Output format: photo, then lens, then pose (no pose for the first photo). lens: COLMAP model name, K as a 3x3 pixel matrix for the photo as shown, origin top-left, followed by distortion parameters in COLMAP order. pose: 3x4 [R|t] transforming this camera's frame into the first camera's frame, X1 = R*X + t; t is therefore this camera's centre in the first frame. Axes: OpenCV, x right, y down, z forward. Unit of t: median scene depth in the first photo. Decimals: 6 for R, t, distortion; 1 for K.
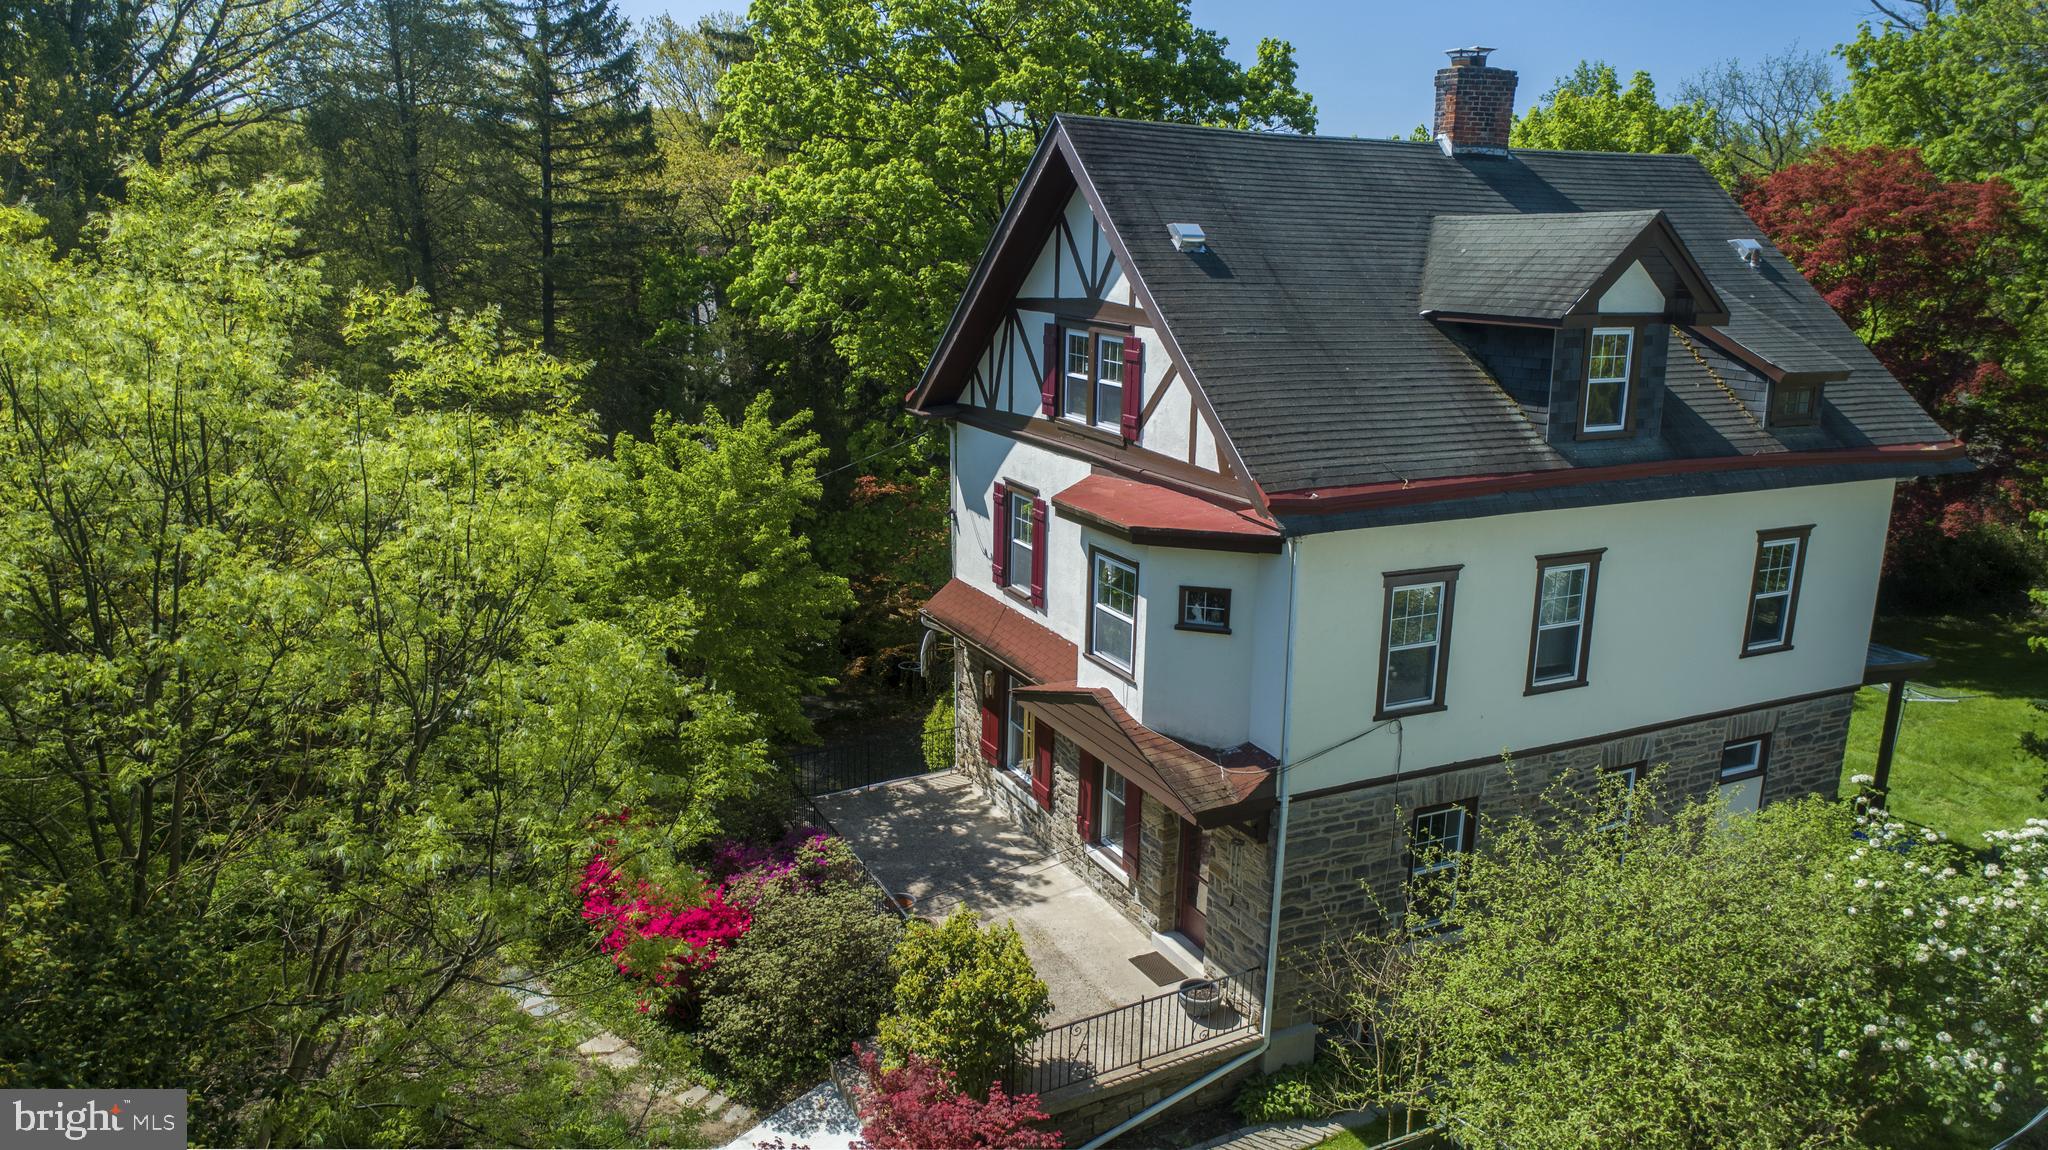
lens RADIAL K [[1382.6, 0, 1015.1], [0, 1382.6, 563.4], [0, 0, 1]] dist [-0.016565, 0.010162]
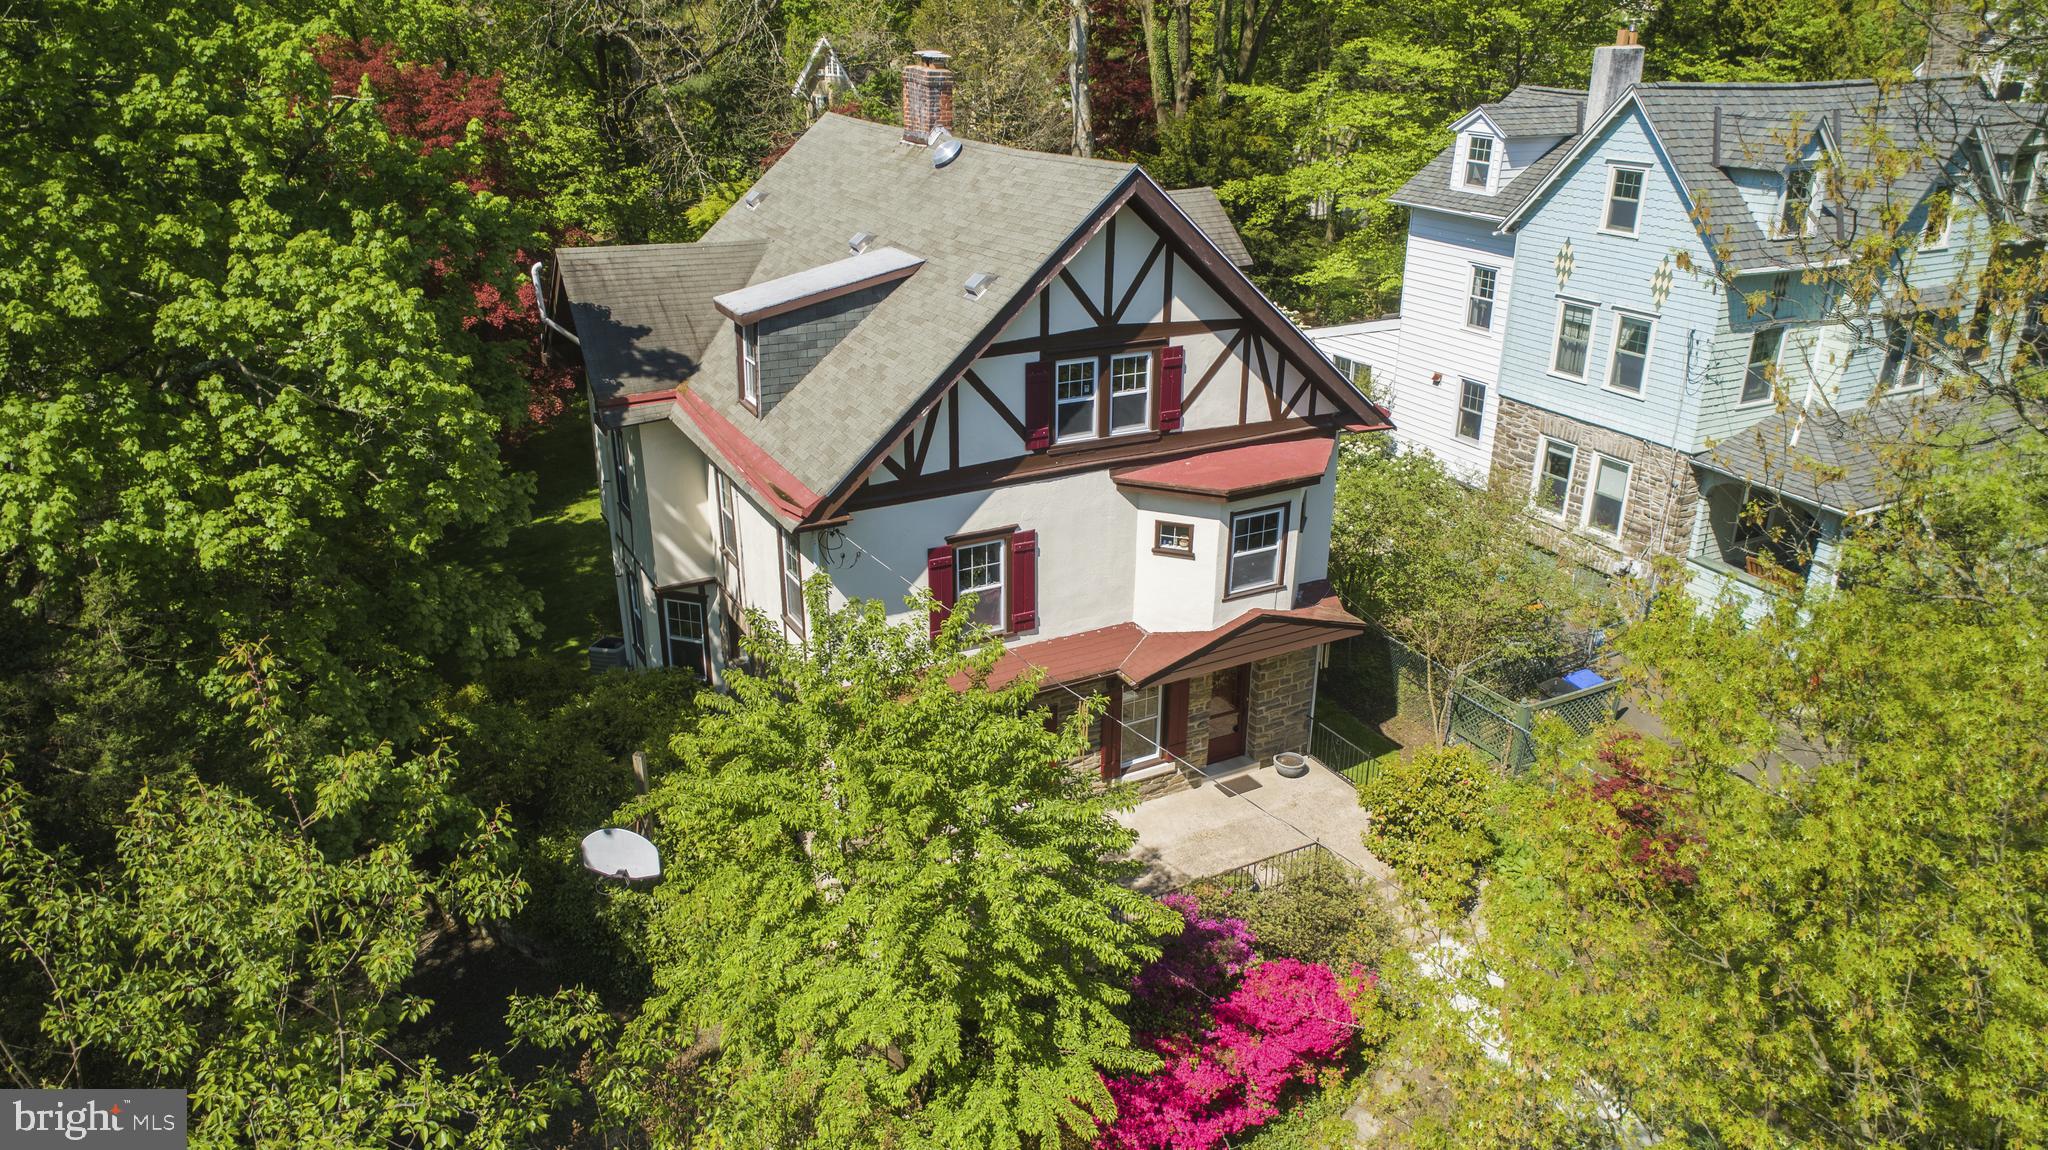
lens RADIAL K [[1382.6, 0, 1021.1], [0, 1382.6, 576.0], [0, 0, 1]] dist [-0.016565, 0.010162]
pose [[-0.037810, -0.390878, 0.919666, -1.050944], [0.229490, 0.892329, 0.388694, -0.466578], [-0.972576, 0.225751, 0.055963, 1.073060]]
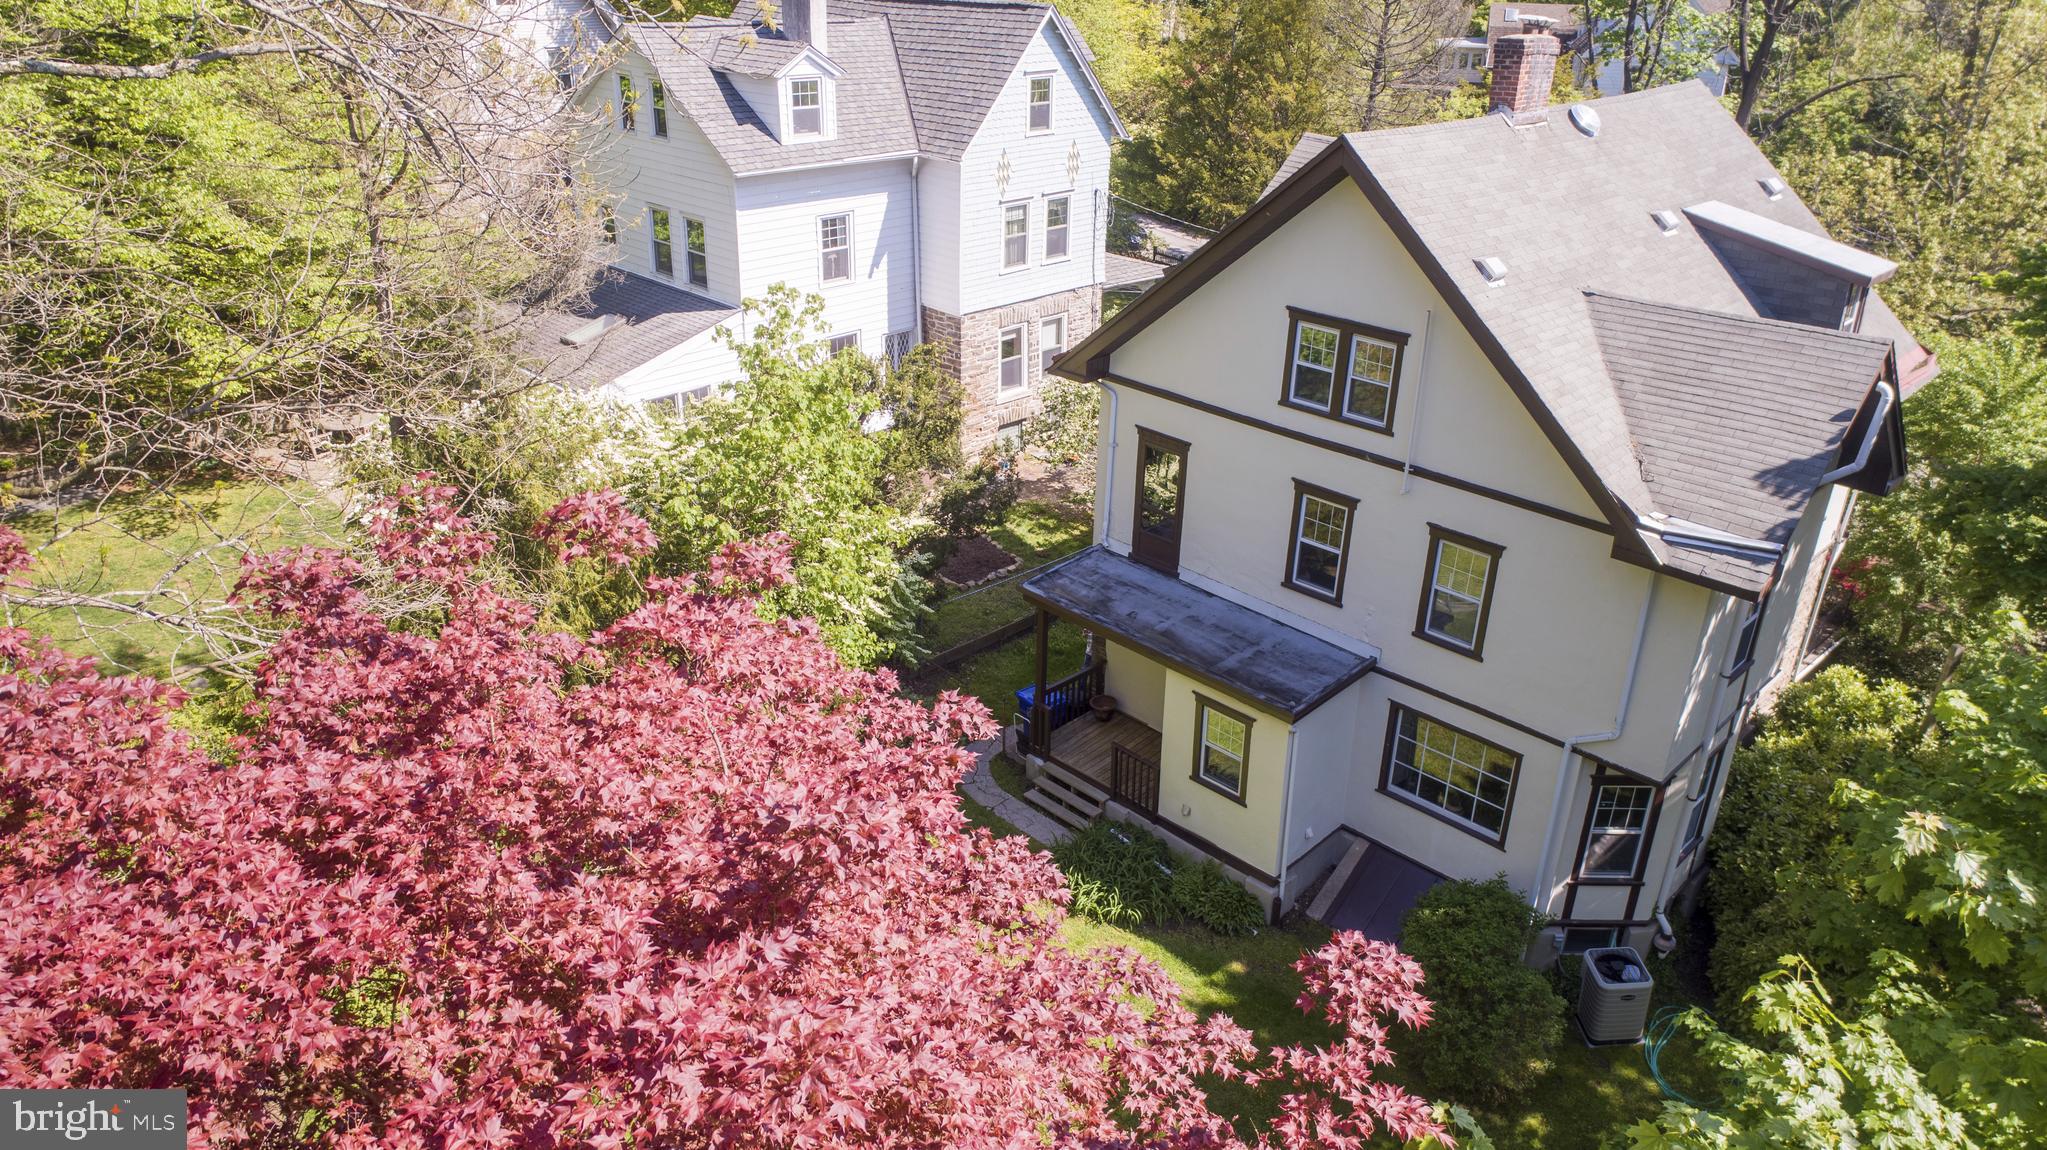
lens RADIAL K [[1381.9, 0, 1014.9], [0, 1381.9, 573.6], [0, 0, 1]] dist [-0.016565, 0.010162]
pose [[-0.945310, 0.113727, -0.305704, 1.182745], [-0.101991, 0.787184, 0.608227, -0.701686], [0.309817, 0.606142, -0.732534, 2.104239]]
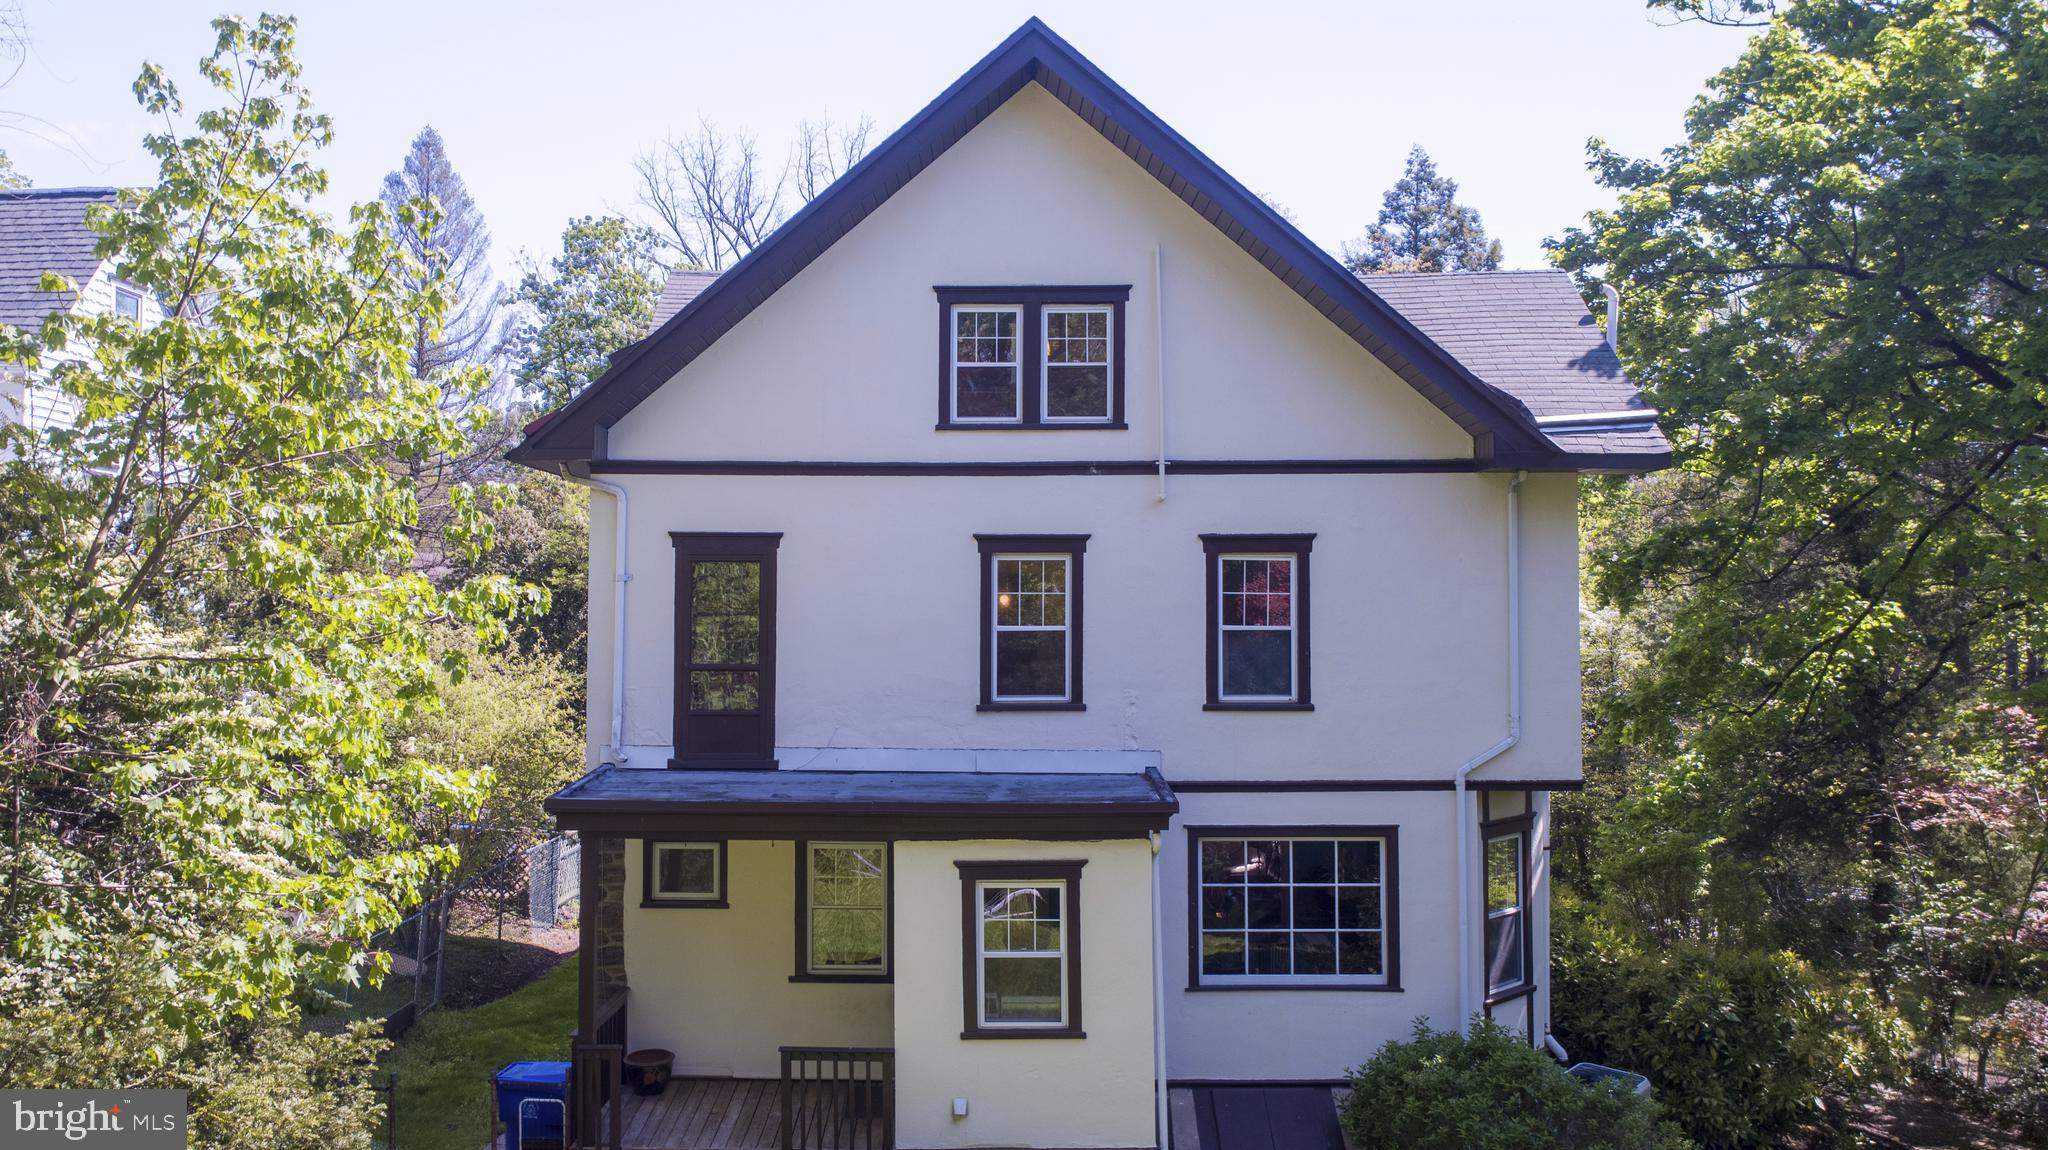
lens RADIAL K [[1382.6, 0, 1021.6], [0, 1382.6, 586.4], [0, 0, 1]] dist [-0.016565, 0.010162]
pose [[-0.454757, -0.045306, -0.889463, 1.278566], [-0.207730, 0.976555, 0.056464, -0.105444], [0.866051, 0.210446, -0.453506, 1.662071]]
